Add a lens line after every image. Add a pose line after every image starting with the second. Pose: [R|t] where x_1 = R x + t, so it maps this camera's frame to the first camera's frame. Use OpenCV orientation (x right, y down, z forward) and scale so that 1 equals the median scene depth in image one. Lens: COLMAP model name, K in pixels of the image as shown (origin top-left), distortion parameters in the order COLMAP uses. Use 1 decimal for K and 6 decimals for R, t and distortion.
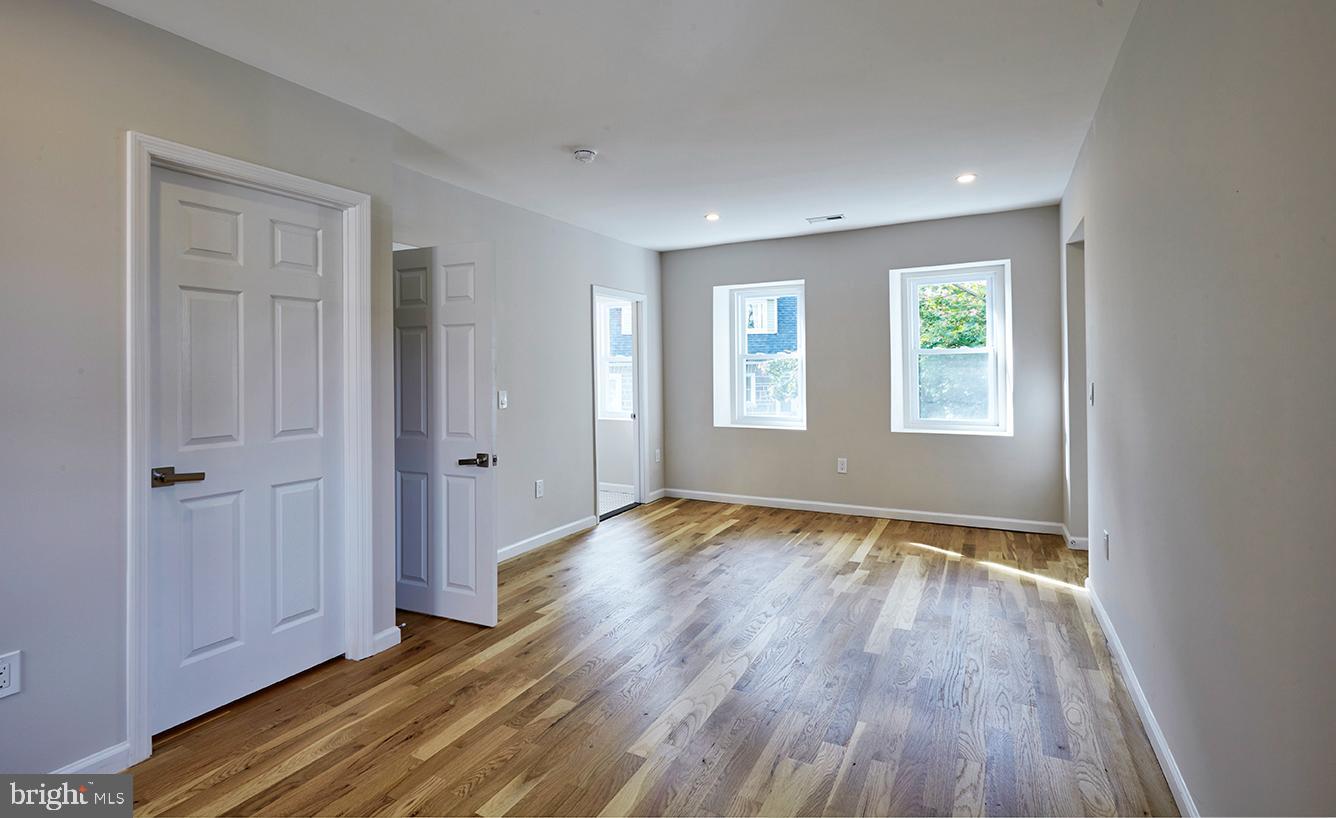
lens RADIAL K [[614.9, 0, 667.3], [0, 614.9, 365.6], [0, 0, 1]] dist [0.000451, -0.000016]
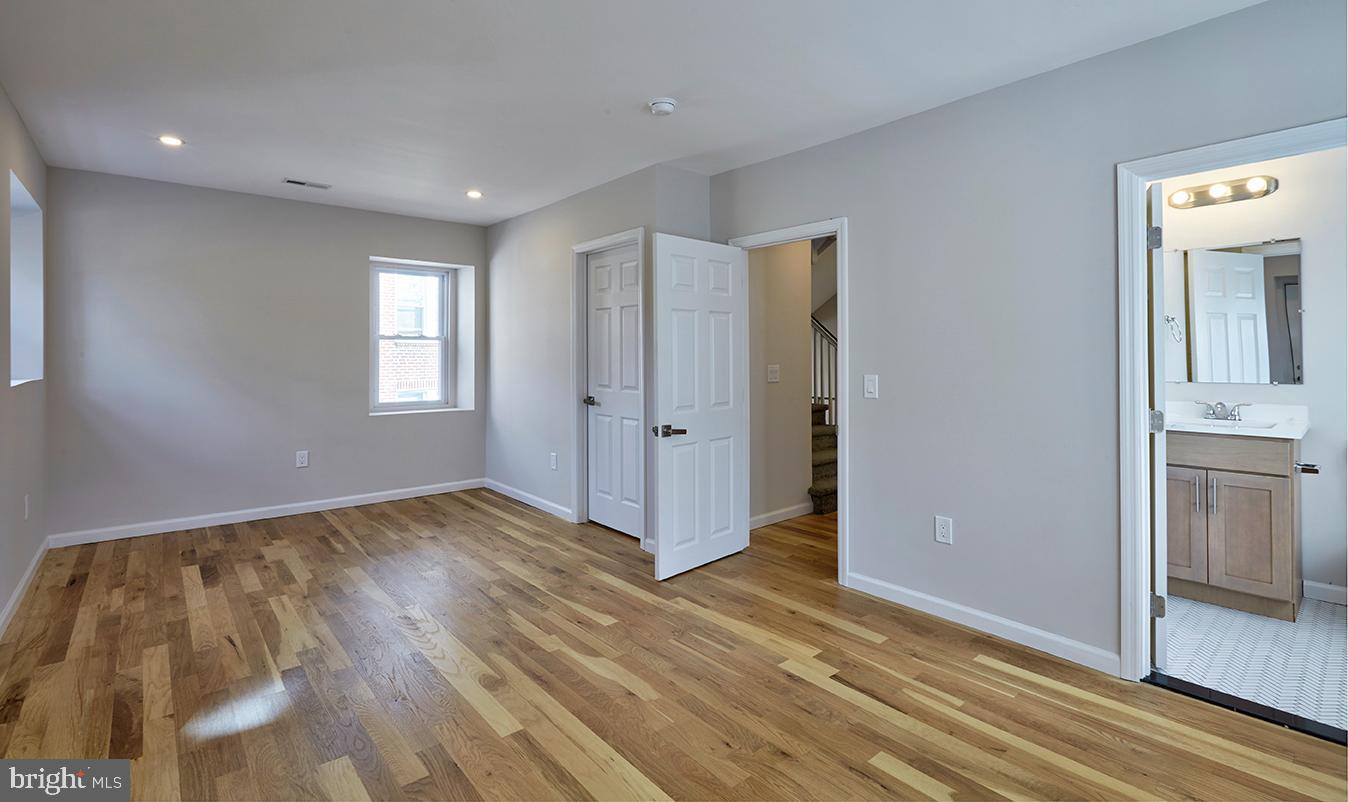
lens RADIAL K [[630.2, 0, 673.5], [0, 630.2, 352.0], [0, 0, 1]] dist [0.001084, 0.000159]
pose [[-0.381227, 0.009976, -0.924428, 0.904783], [0.019442, 0.999807, 0.002772, 0.010794], [0.924277, -0.016917, -0.381347, 1.757419]]
